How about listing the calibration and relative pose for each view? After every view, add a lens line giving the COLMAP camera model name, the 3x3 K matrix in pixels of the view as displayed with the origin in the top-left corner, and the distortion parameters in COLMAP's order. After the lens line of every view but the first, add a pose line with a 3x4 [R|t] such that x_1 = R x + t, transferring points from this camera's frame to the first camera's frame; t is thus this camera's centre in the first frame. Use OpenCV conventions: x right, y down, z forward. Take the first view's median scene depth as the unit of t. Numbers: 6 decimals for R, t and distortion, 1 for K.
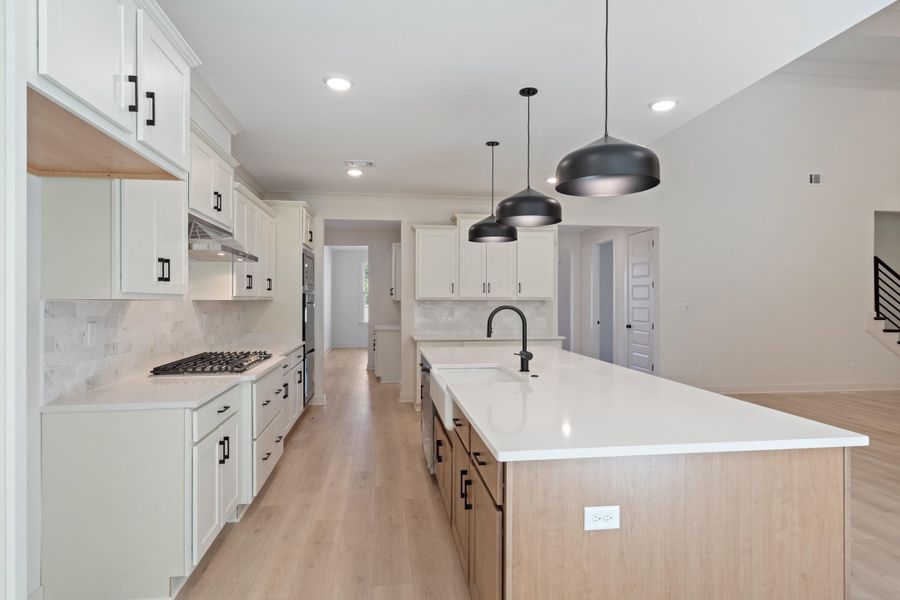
lens RADIAL K [[472.2, 0, 442.1], [0, 472.2, 297.7], [0, 0, 1]] dist [0.001301, 0.000048]
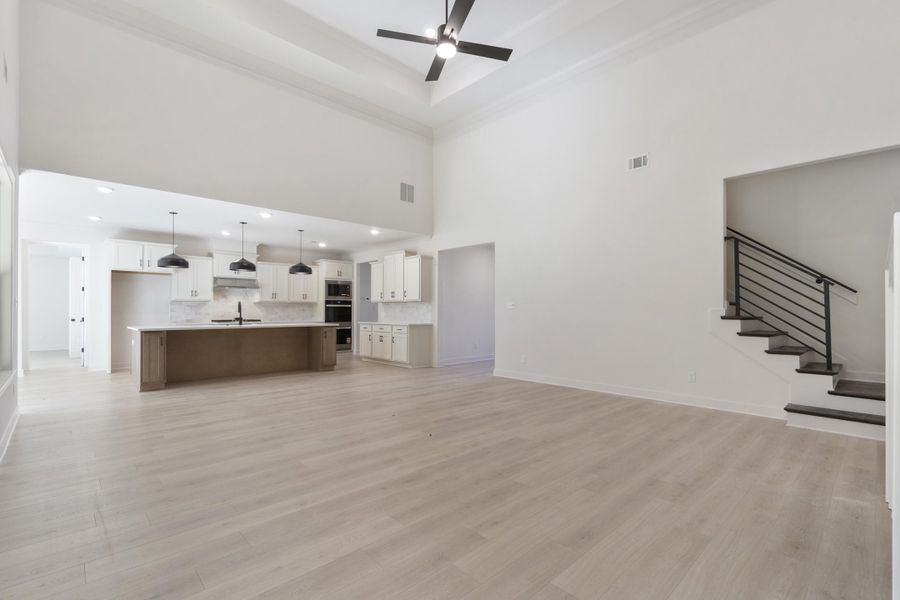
lens RADIAL K [[408.5, 0, 443.7], [0, 408.5, 303.1], [0, 0, 1]] dist [-0.001613, 0.000050]
pose [[0.583016, -0.017526, -0.812272, 2.957514], [0.002433, 0.999800, -0.019826, 0.083230], [0.812457, 0.009583, 0.582942, 0.610232]]
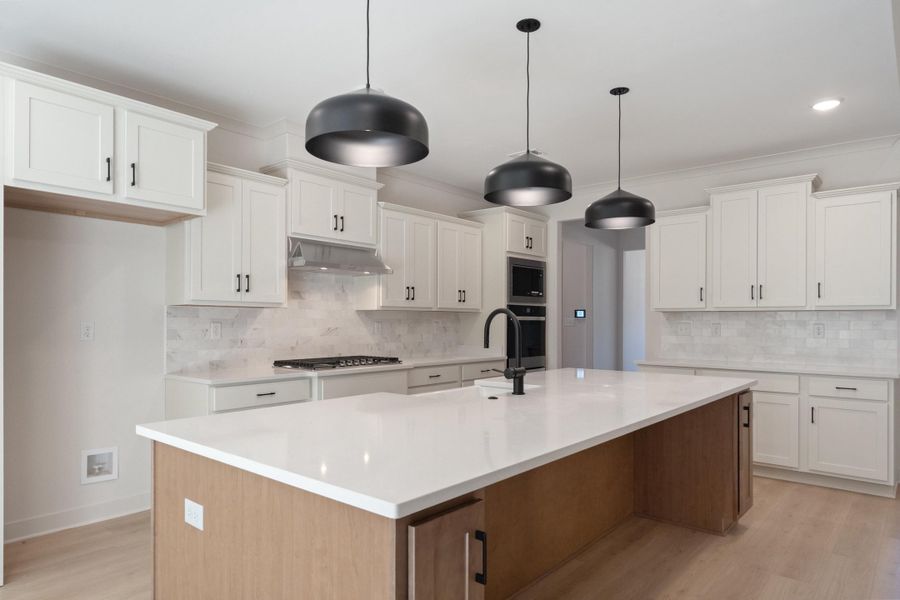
lens RADIAL K [[557.7, 0, 448.4], [0, 557.7, 318.1], [0, 0, 1]] dist [0.000642, 0.000948]
pose [[0.668913, -0.004248, -0.743328, 0.817459], [0.000707, 0.999987, -0.005079, 0.040376], [0.743340, 0.002871, 0.668908, 0.335375]]
